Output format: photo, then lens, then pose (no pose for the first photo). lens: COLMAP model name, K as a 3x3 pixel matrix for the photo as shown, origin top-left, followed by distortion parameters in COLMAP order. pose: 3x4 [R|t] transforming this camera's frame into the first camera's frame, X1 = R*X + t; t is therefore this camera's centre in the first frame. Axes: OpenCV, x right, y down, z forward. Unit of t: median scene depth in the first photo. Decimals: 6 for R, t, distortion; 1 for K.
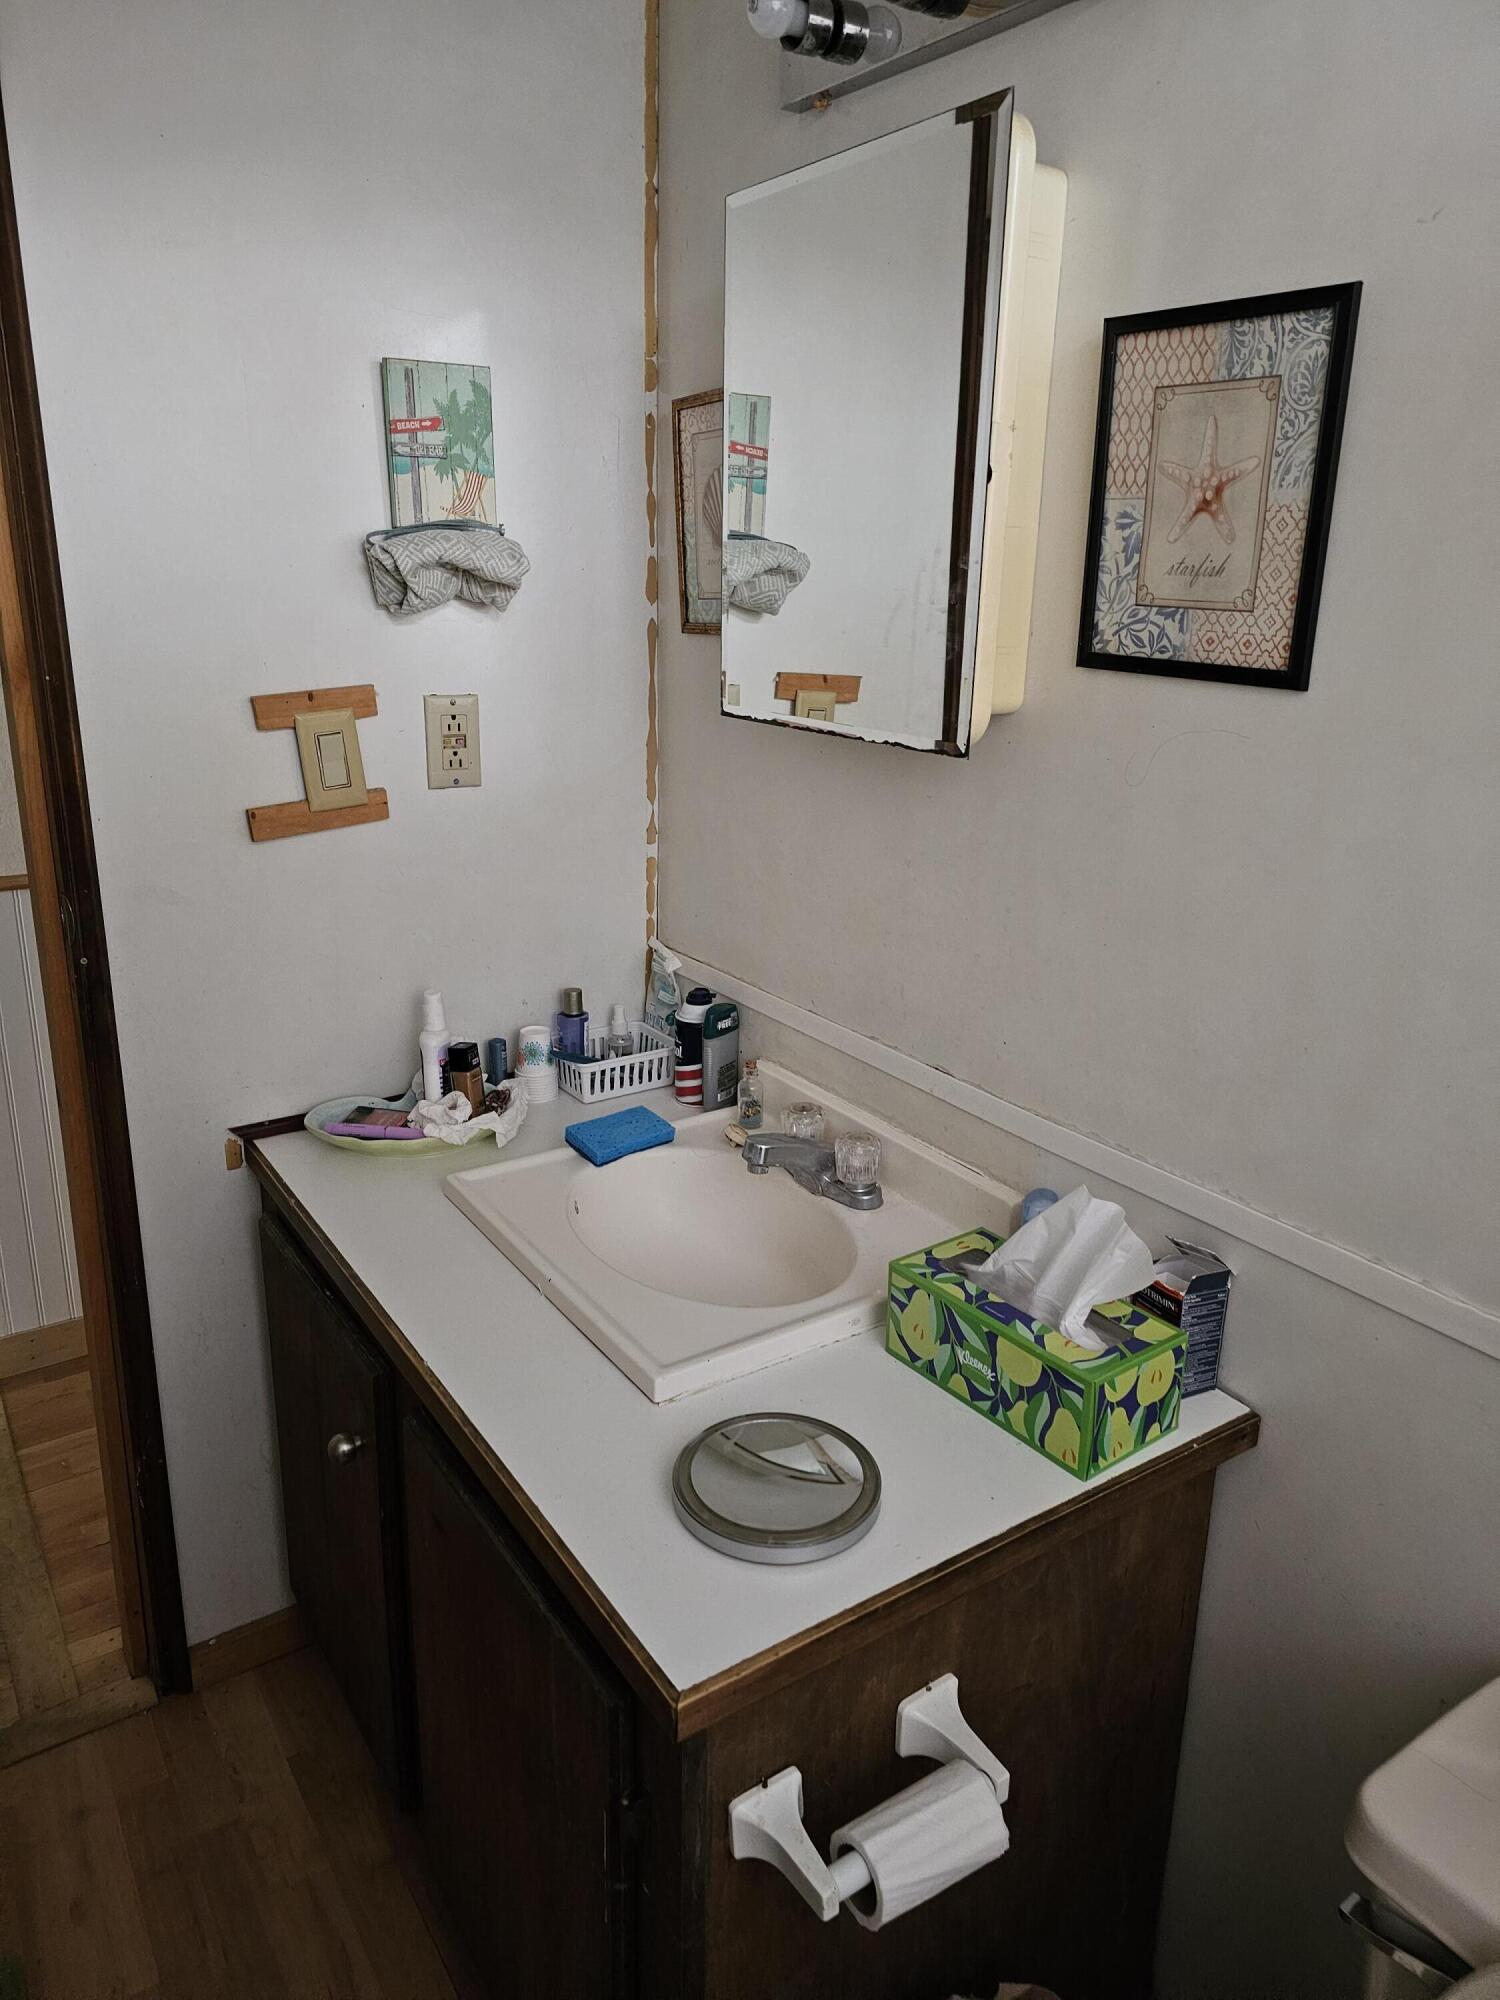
lens RADIAL K [[1337.4, 0, 745.8], [0, 1337.4, 983.3], [0, 0, 1]] dist [0.051753, -0.030467]
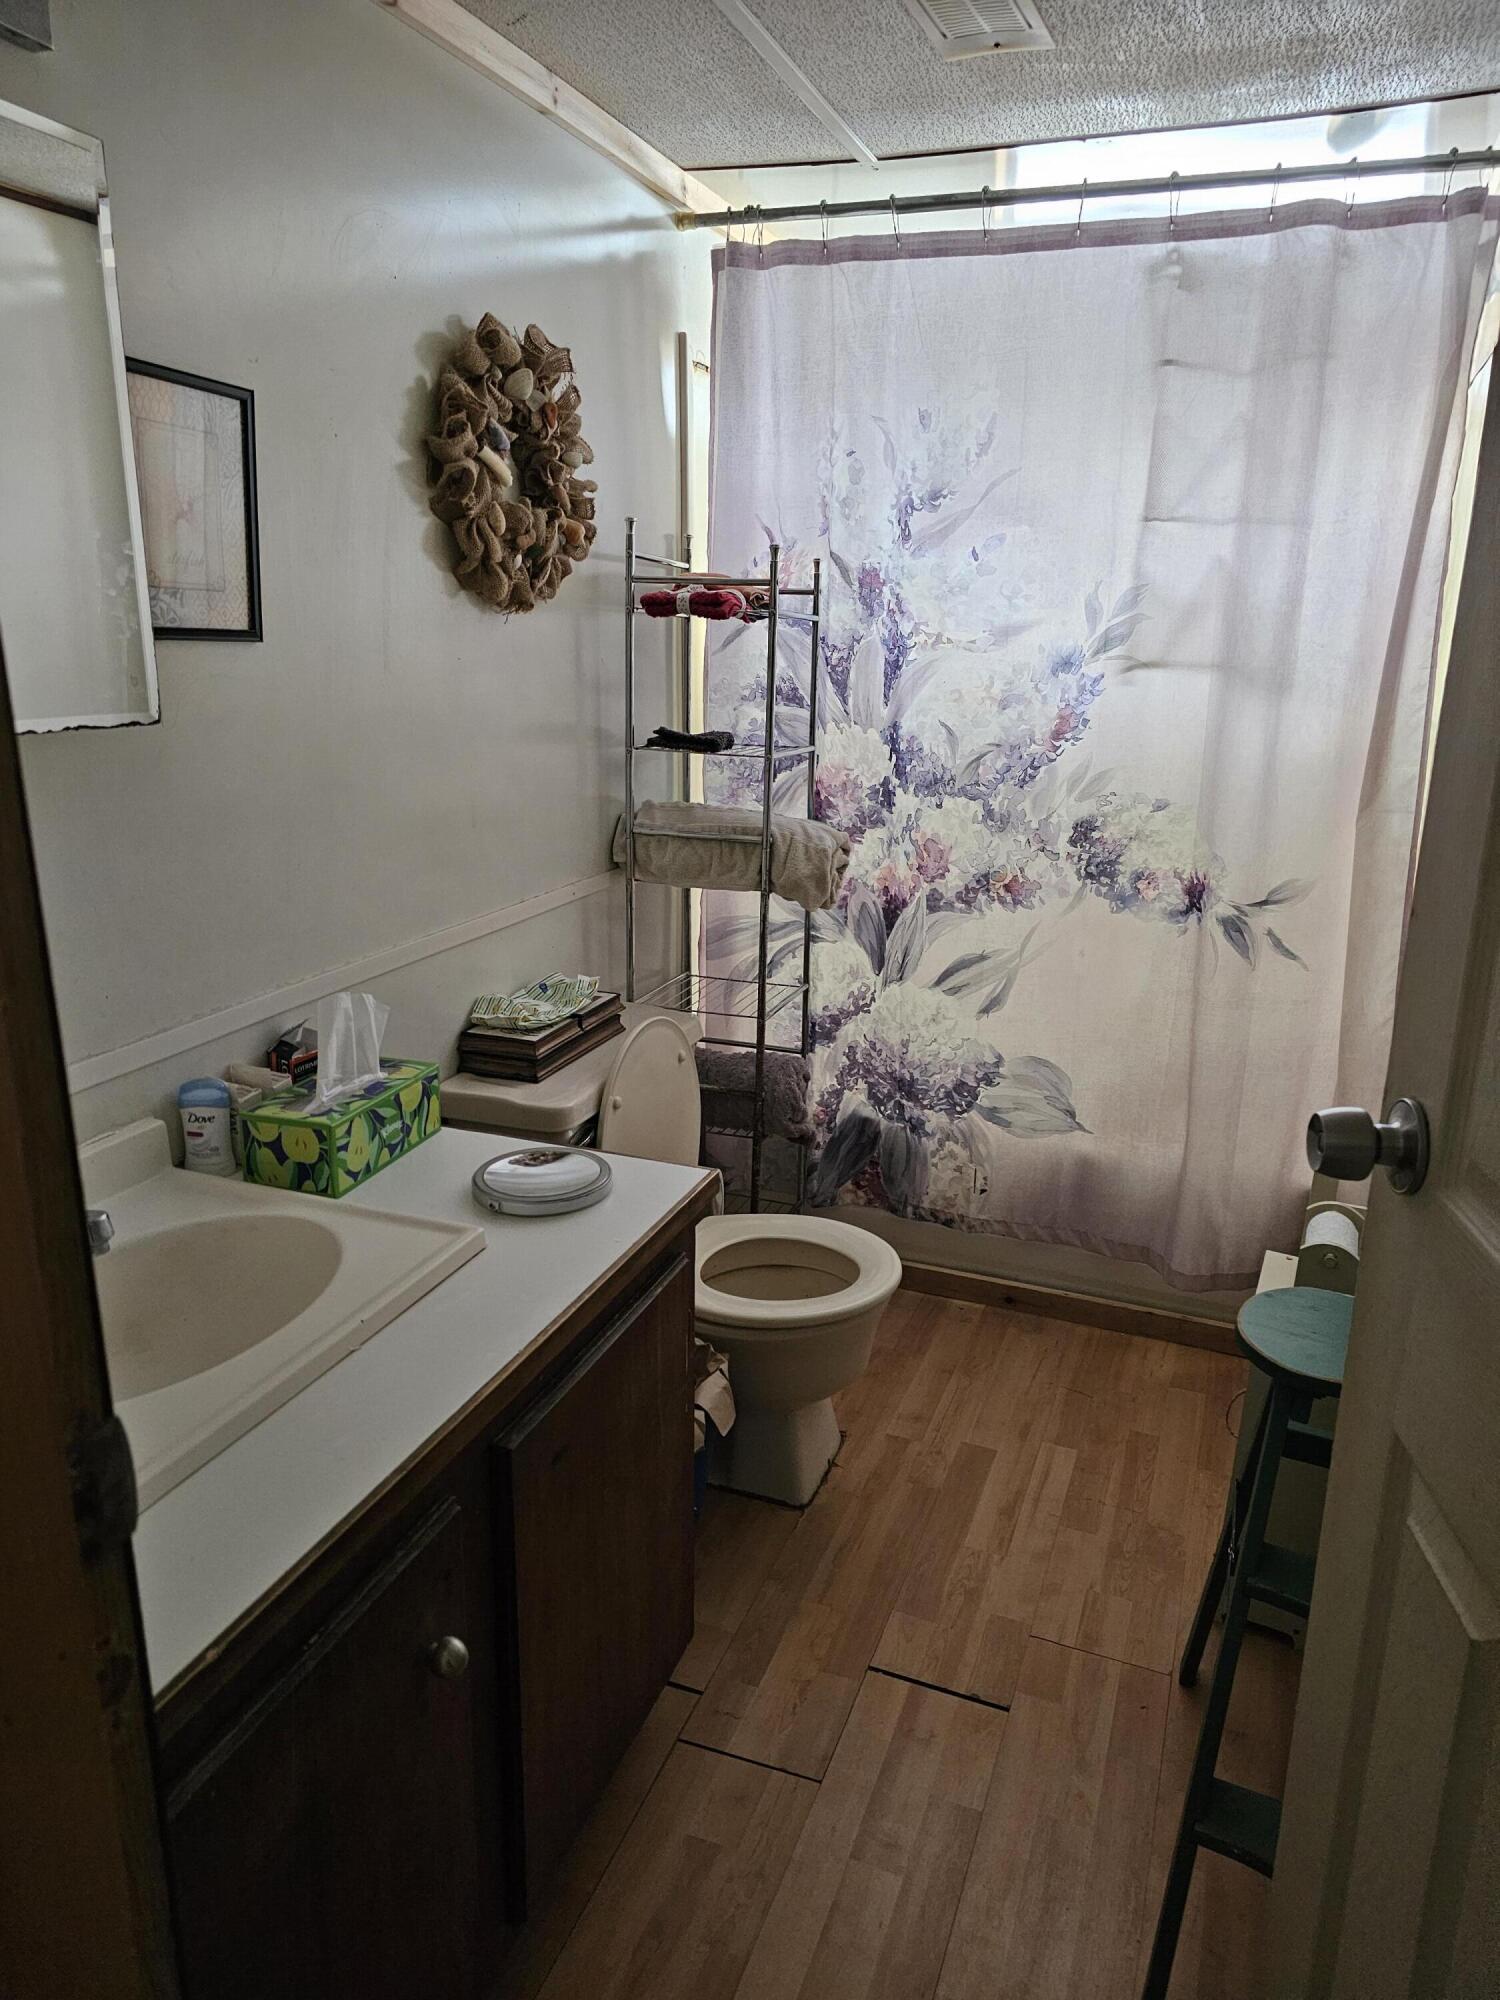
lens RADIAL K [[1337.4, 0, 746.8], [0, 1337.4, 1006.9], [0, 0, 1]] dist [0.051753, -0.030467]
pose [[-0.567667, -0.258721, 0.781548, -1.125229], [0.209714, 0.872573, 0.441176, -0.378903], [-0.796099, 0.414342, -0.441074, 1.280066]]
